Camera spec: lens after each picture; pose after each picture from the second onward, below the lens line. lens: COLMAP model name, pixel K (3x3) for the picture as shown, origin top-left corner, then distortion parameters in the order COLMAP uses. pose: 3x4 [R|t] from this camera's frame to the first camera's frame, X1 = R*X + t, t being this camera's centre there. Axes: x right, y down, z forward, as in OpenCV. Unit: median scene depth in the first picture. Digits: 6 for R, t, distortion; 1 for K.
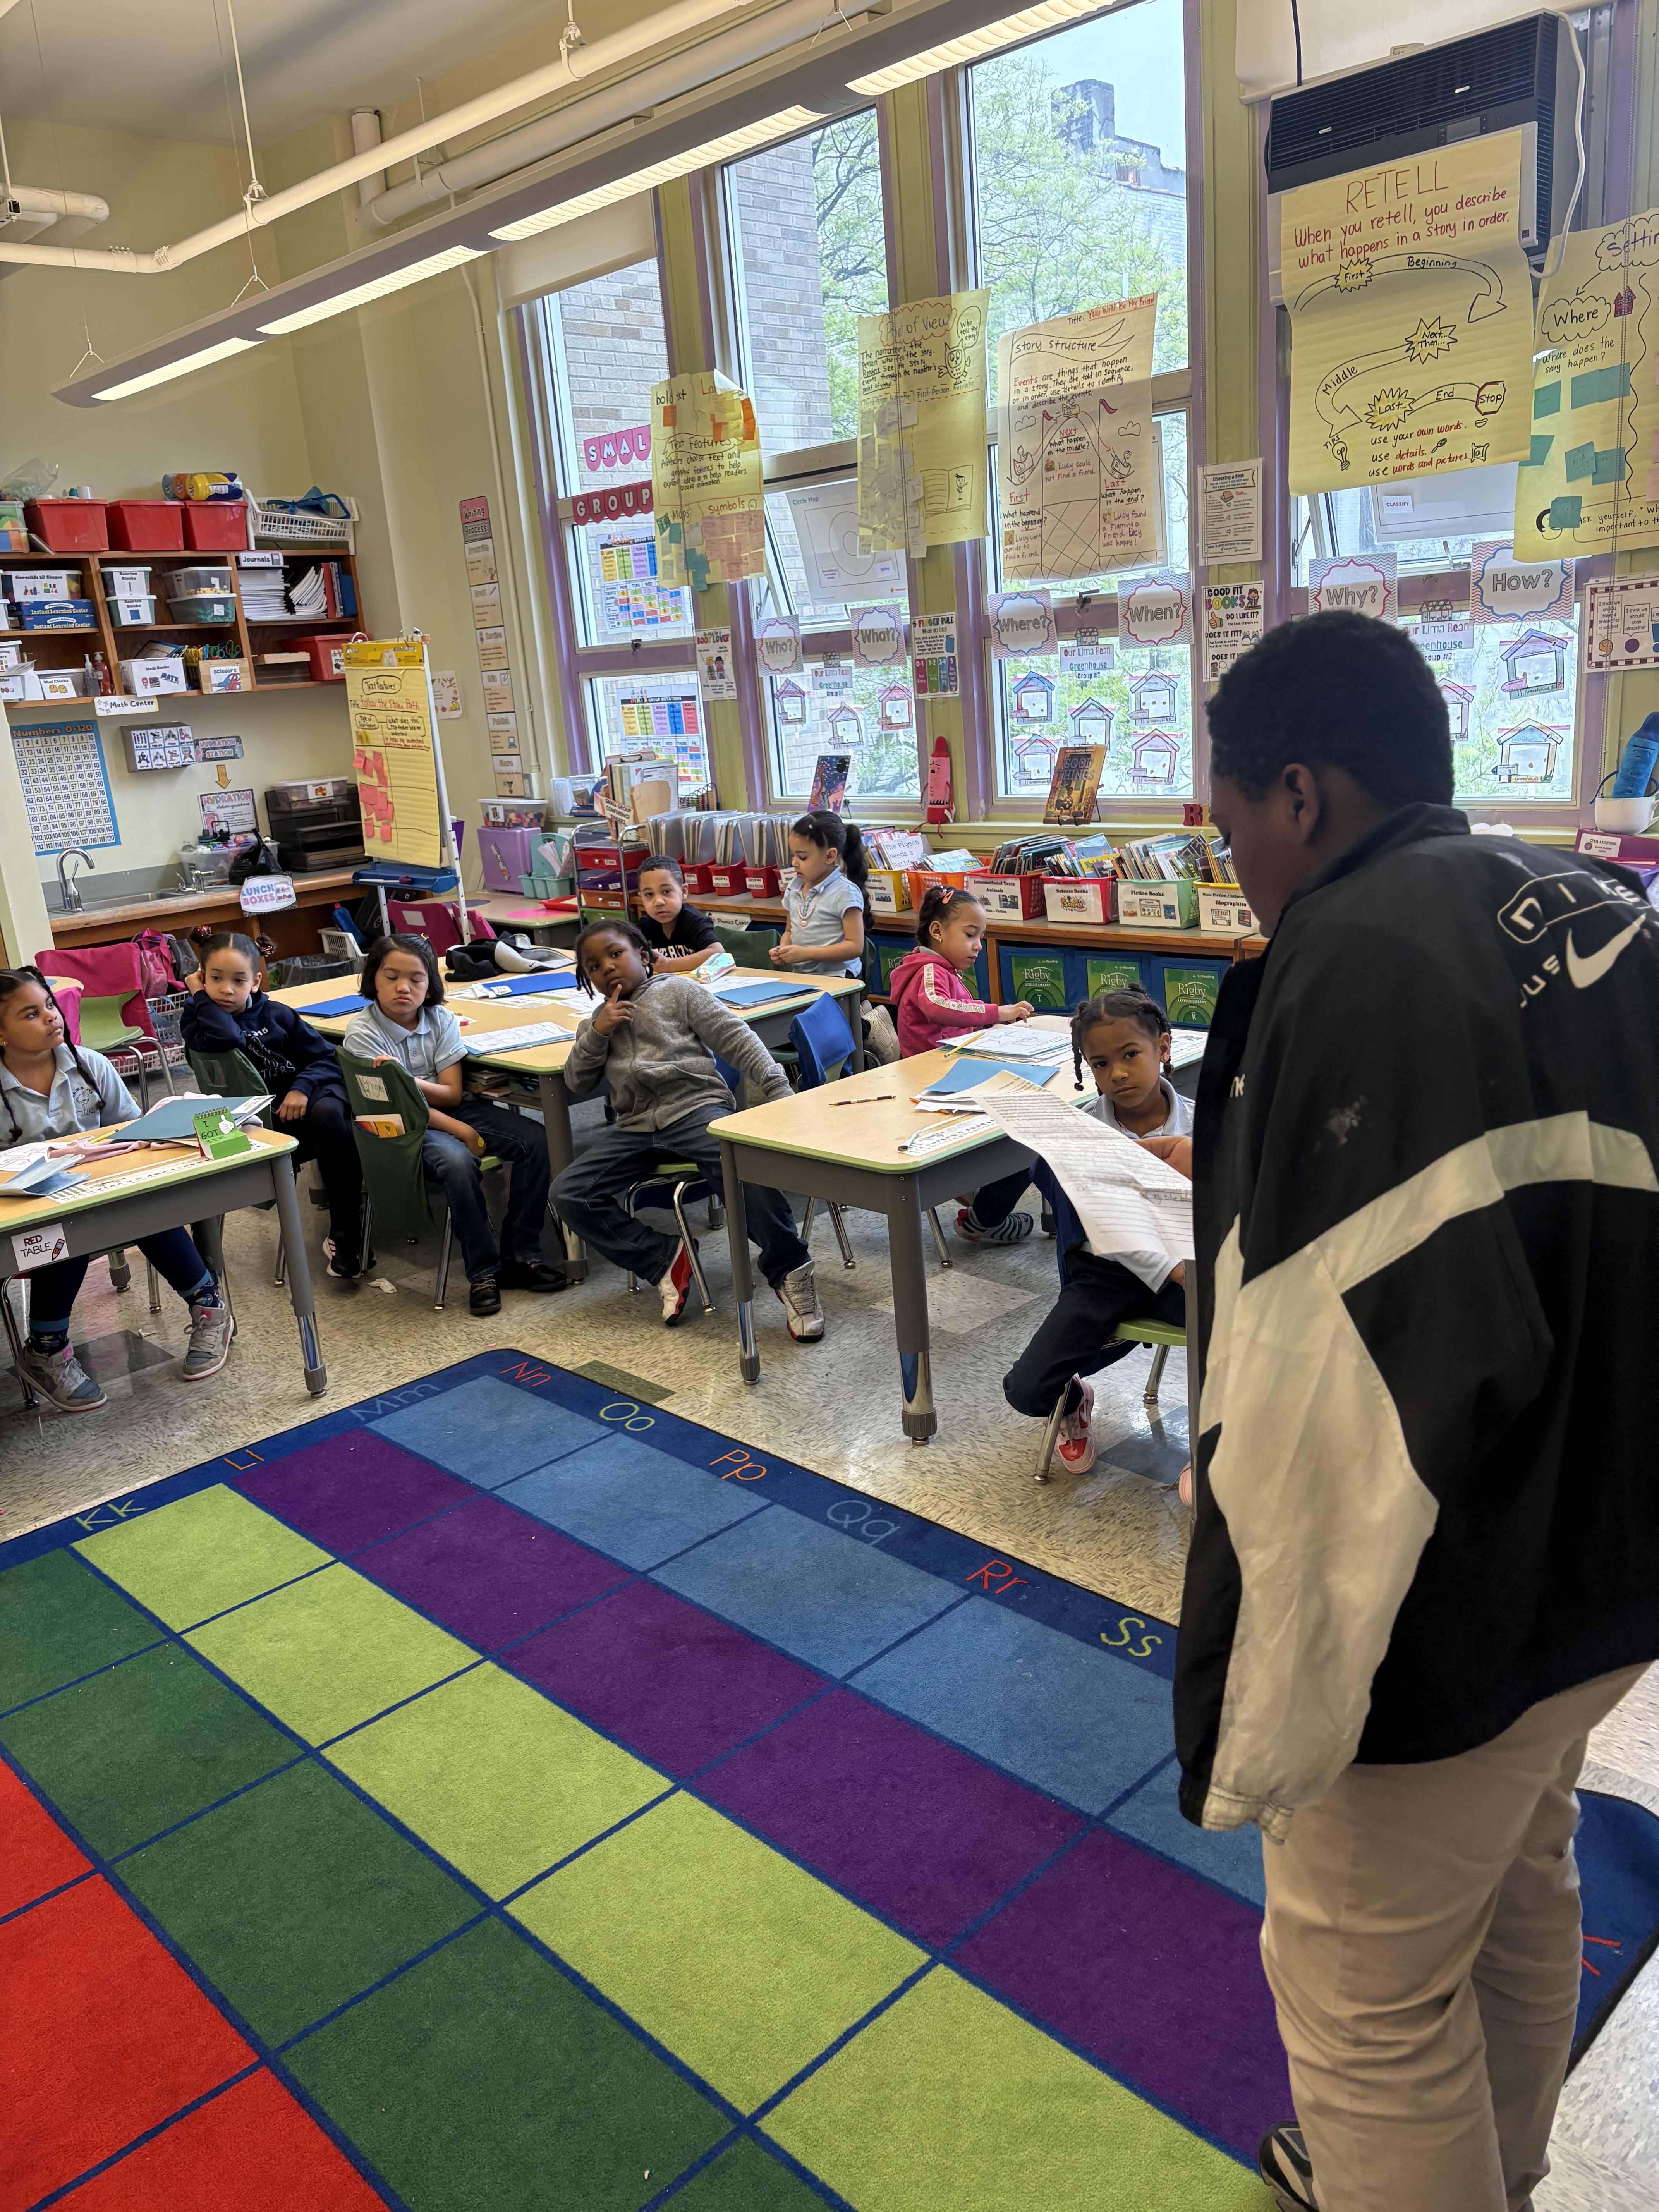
lens RADIAL K [[1683.3, 0, 829.5], [0, 1683.3, 1106.0], [0, 0, 1]] dist [0.019192, -0.037555]
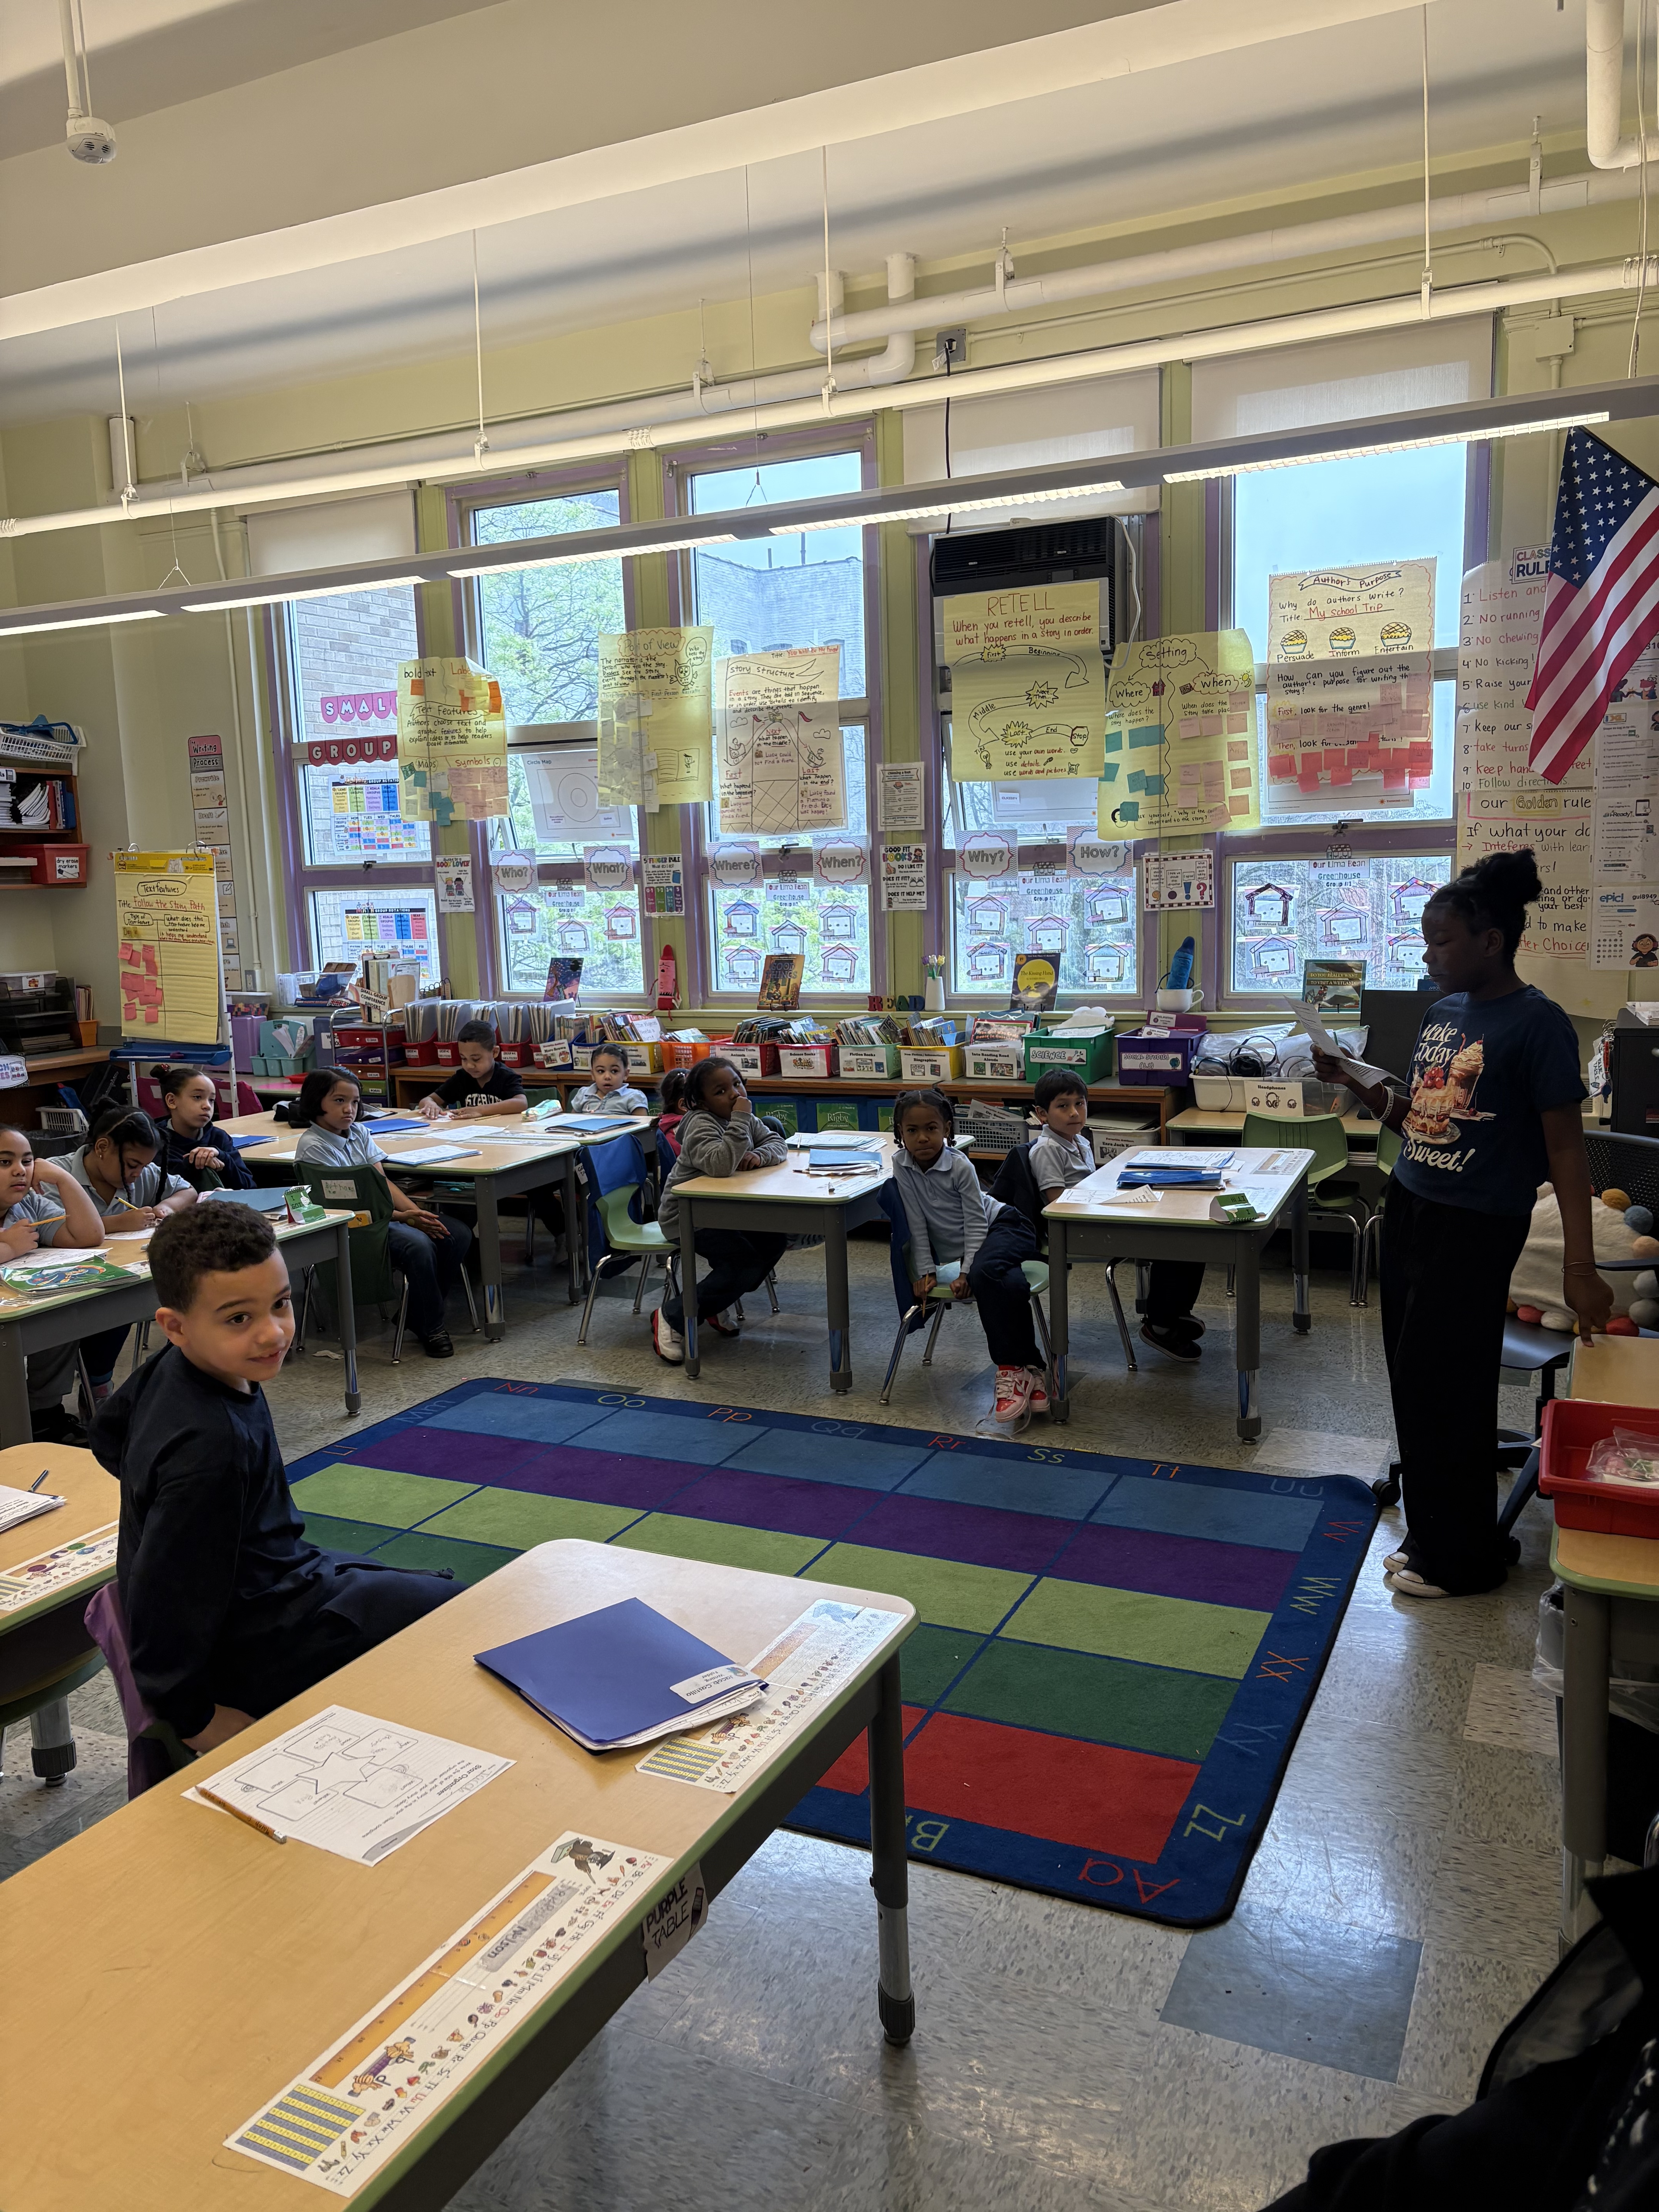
lens RADIAL K [[1665.4, 0, 829.5], [0, 1665.4, 1106.0], [0, 0, 1]] dist [0.037728, -0.104969]
pose [[0.937245, -0.000492, 0.348672, -0.305404], [0.049489, 0.990063, -0.131629, 0.092725], [-0.345143, 0.140624, 0.927956, -0.257660]]
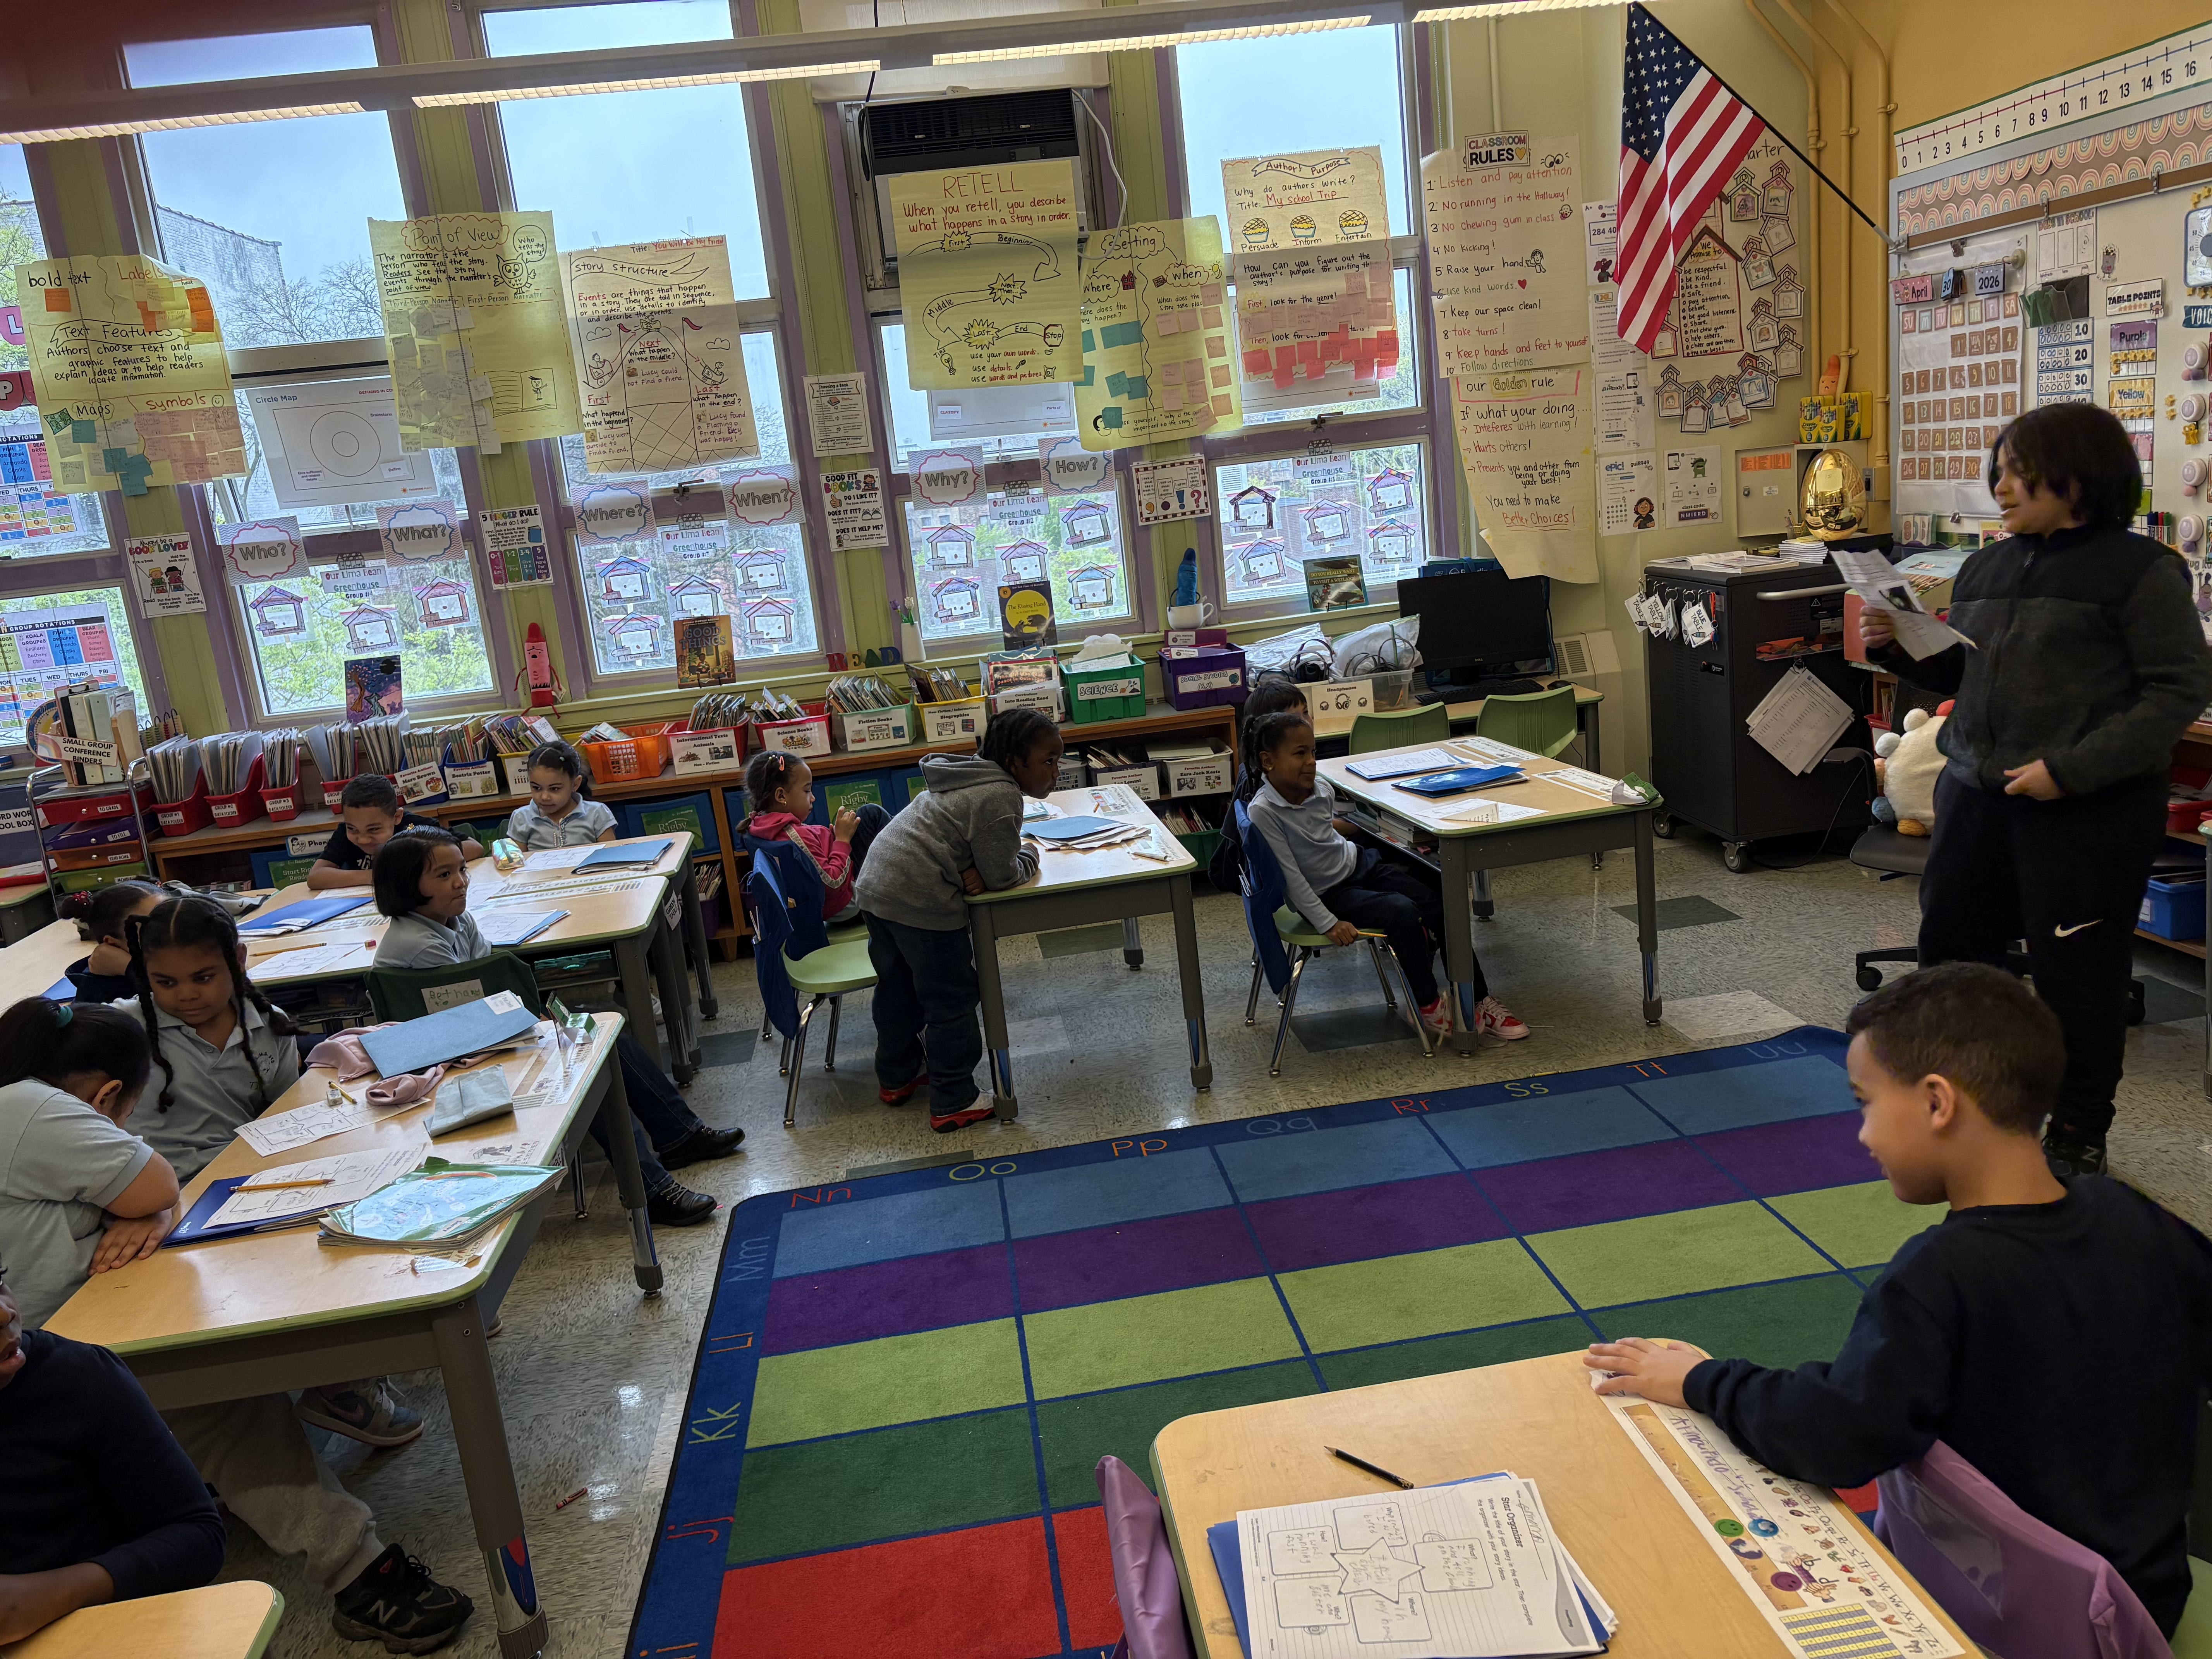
lens RADIAL K [[1696.6, 0, 1111.5], [0, 1696.6, 800.4], [0, 0, 1]] dist [0.052427, -0.086907]
pose [[0.604001, -0.143006, 0.784049, -0.625983], [0.262250, 0.964648, -0.026081, 0.002680], [-0.752601, 0.221370, 0.620151, 0.138989]]
